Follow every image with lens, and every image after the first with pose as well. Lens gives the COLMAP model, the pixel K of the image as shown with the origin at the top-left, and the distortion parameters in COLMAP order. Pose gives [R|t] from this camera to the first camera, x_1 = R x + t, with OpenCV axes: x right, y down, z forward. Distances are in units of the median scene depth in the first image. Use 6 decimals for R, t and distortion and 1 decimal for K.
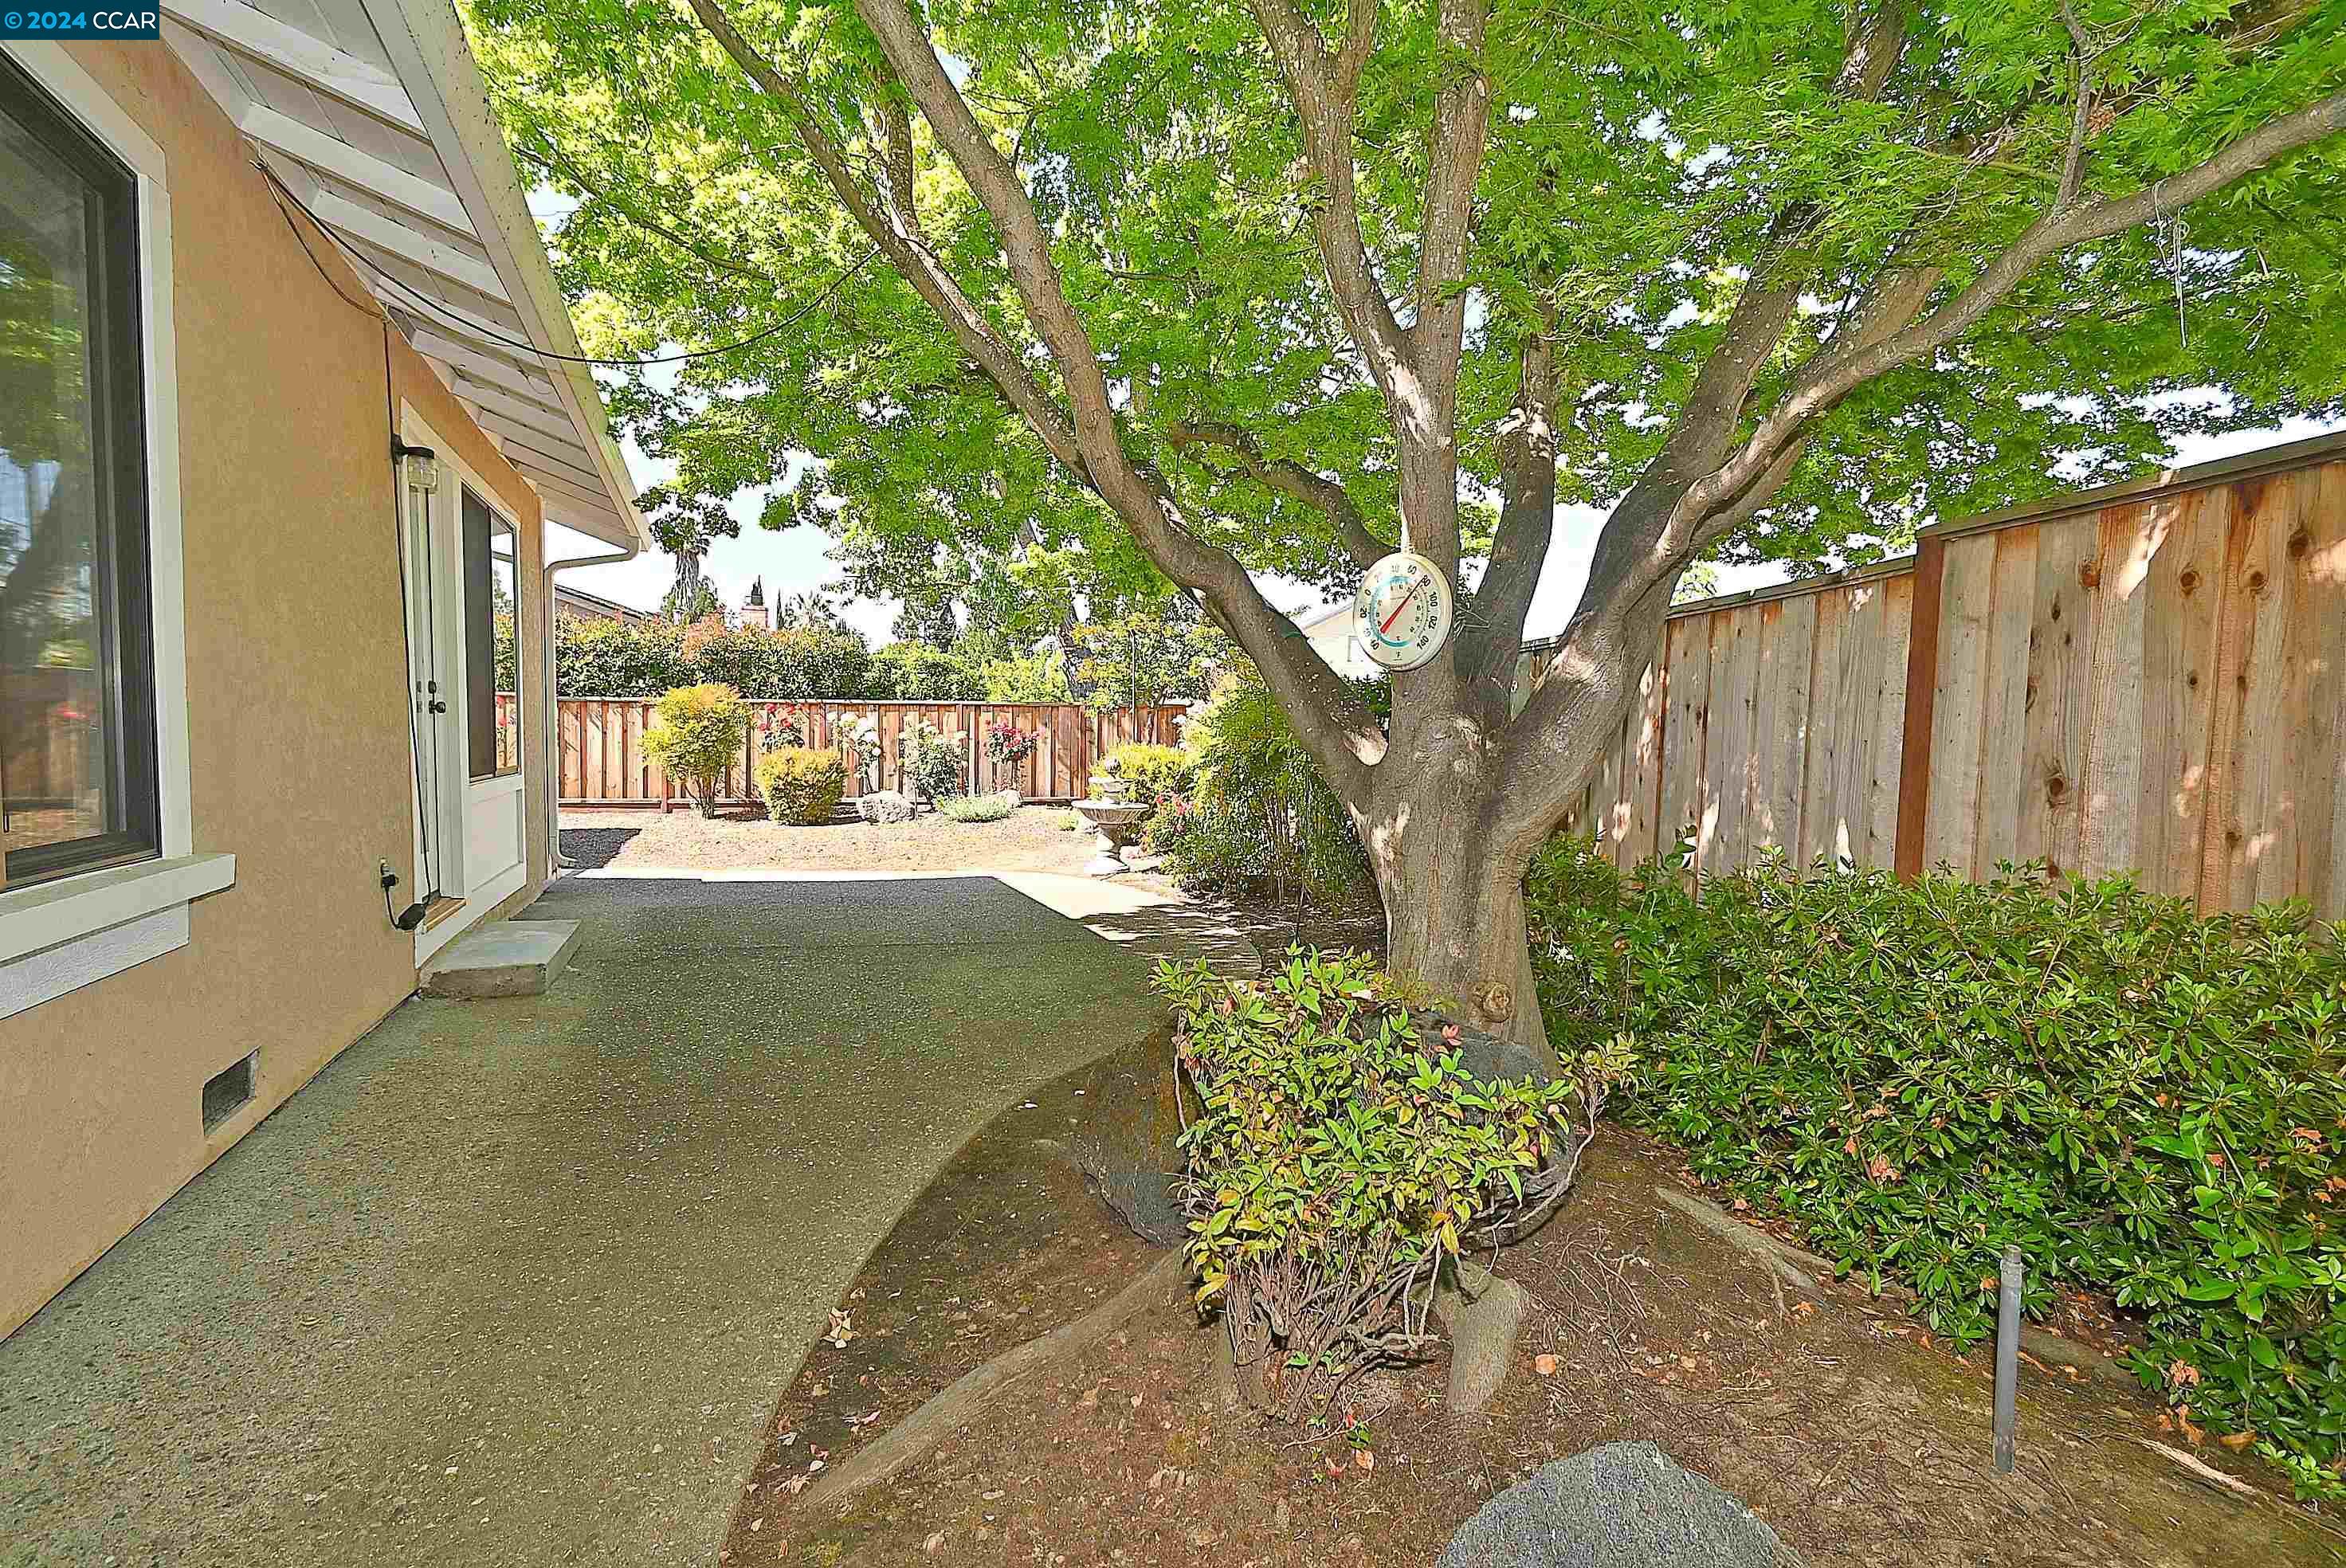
lens RADIAL K [[1043.8, 0, 1157.8], [0, 1043.8, 806.8], [0, 0, 1]] dist [0.000501, -0.000320]
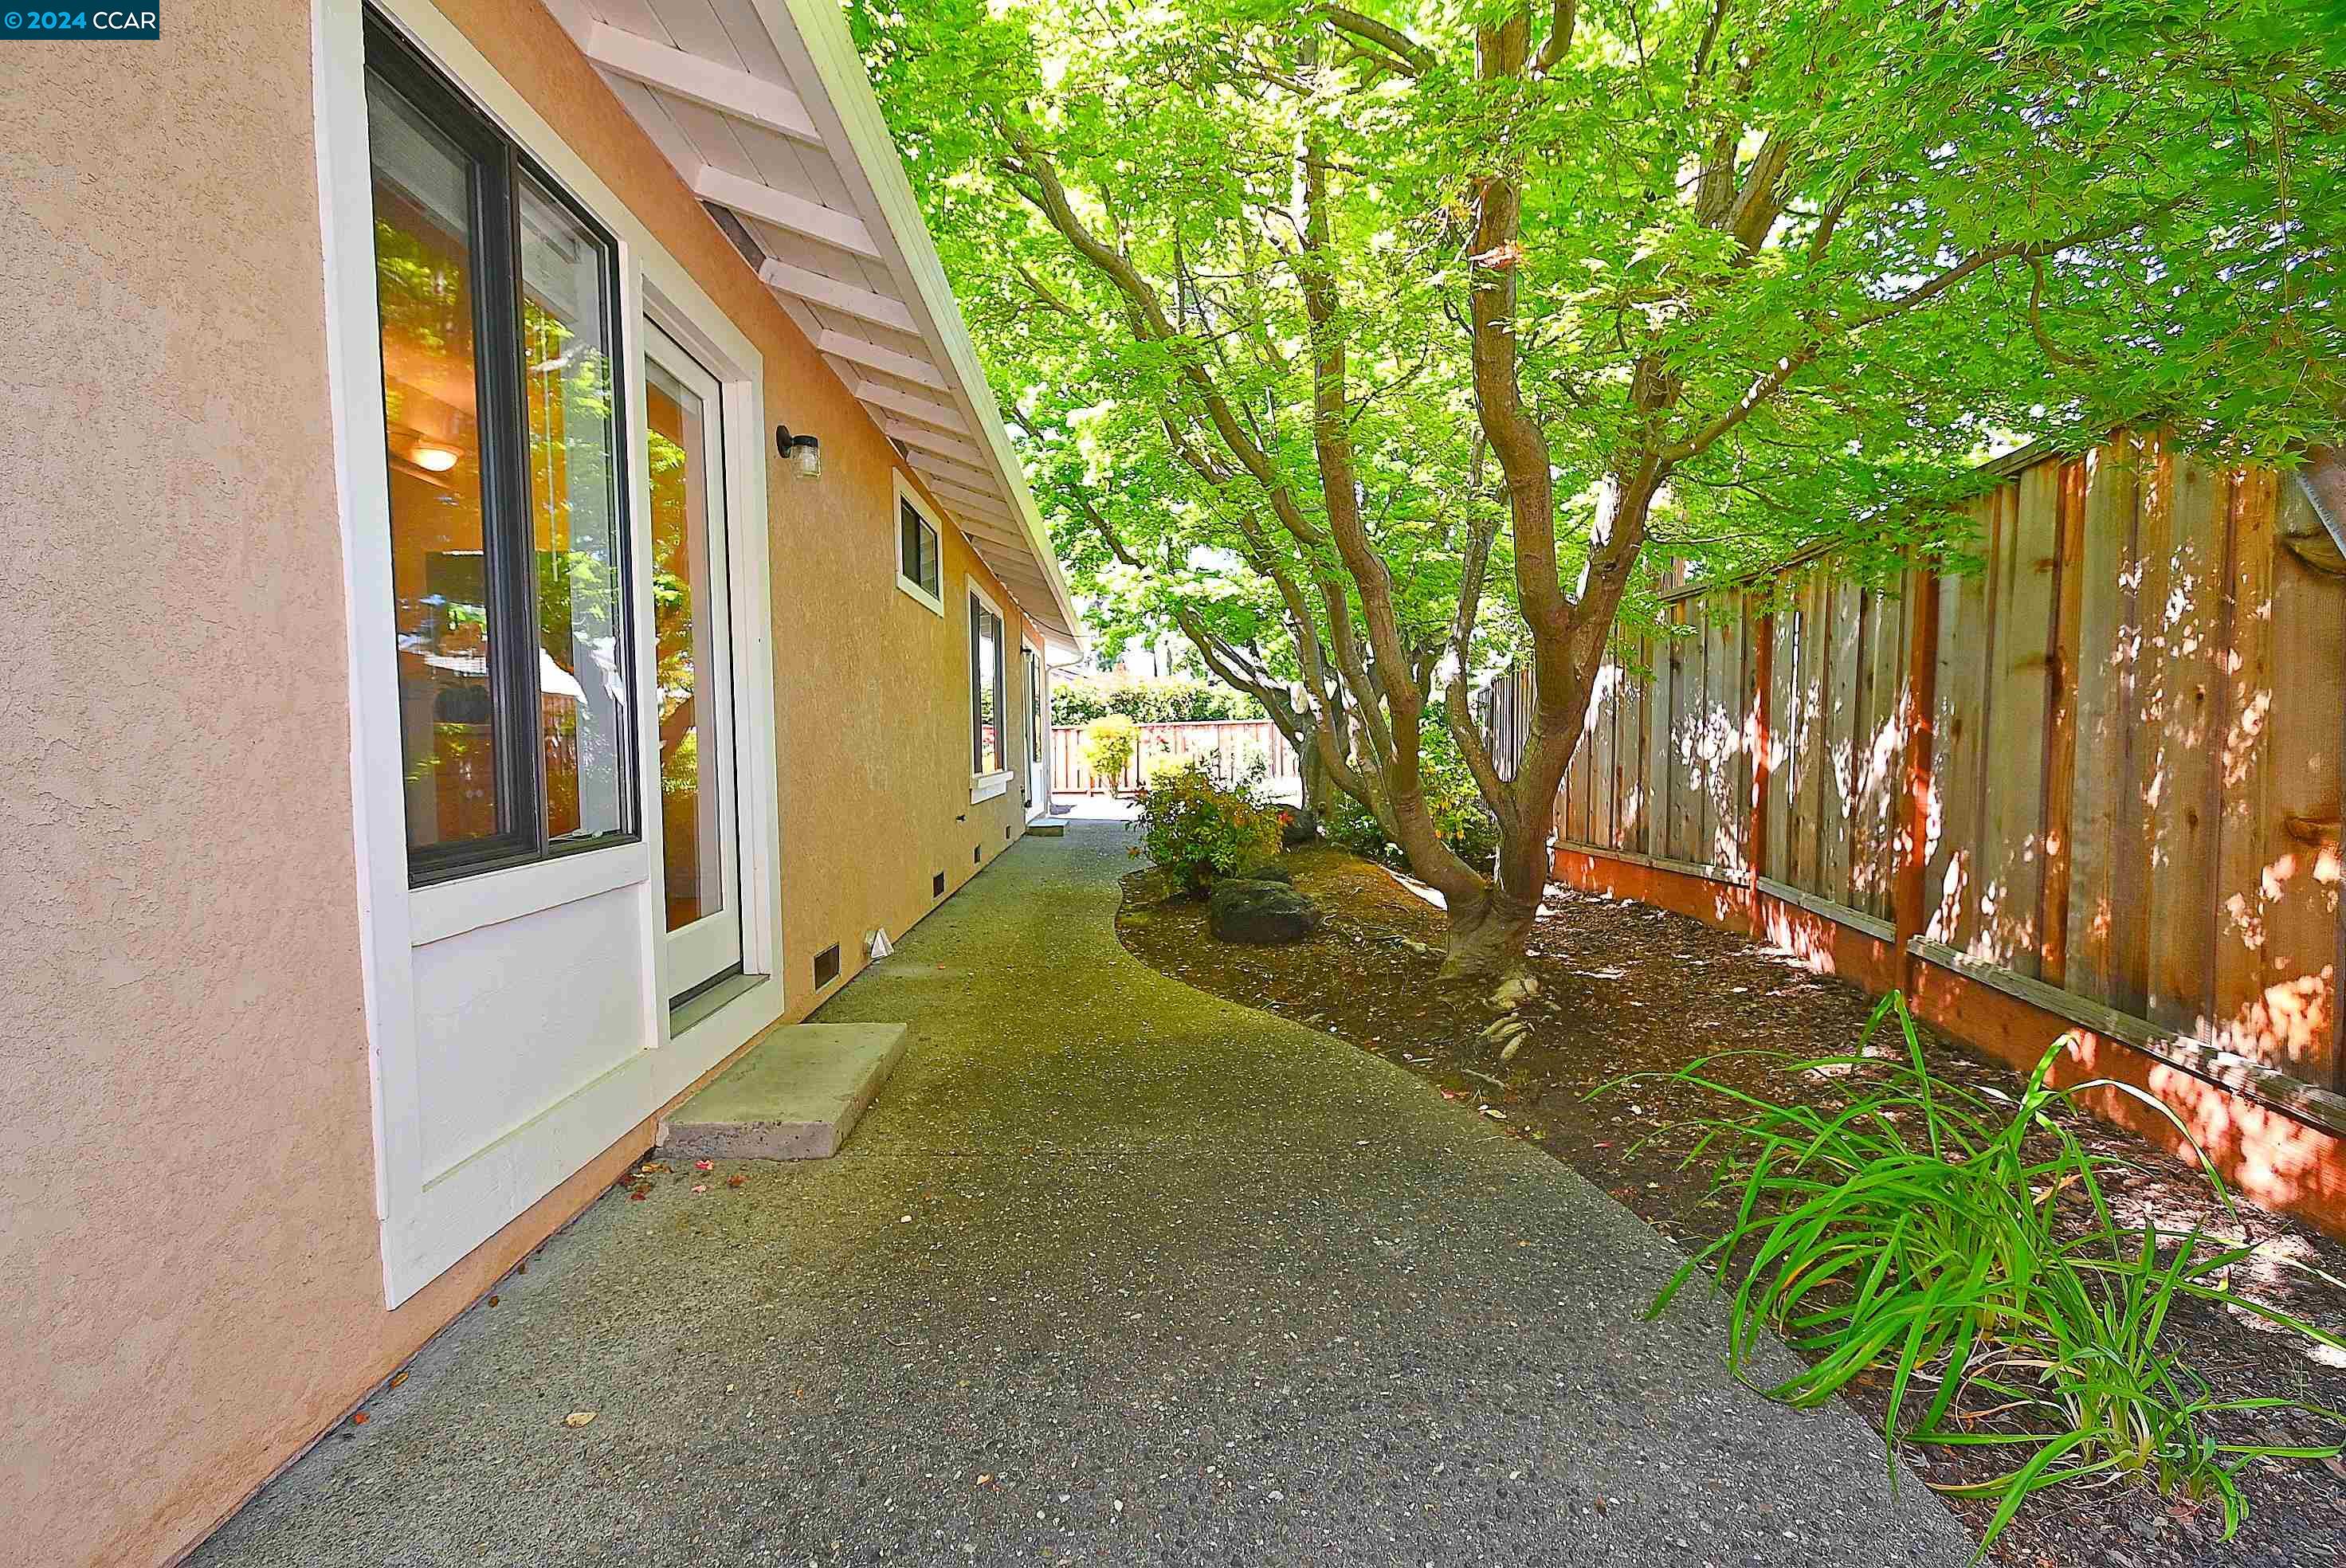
lens RADIAL K [[1043.8, 0, 1157.8], [0, 1043.8, 806.8], [0, 0, 1]] dist [0.000501, -0.000320]
pose [[0.933580, -0.009044, -0.358255, 0.200122], [0.006018, 0.999936, -0.009561, 0.036930], [0.358319, 0.006770, 0.933575, -0.459943]]
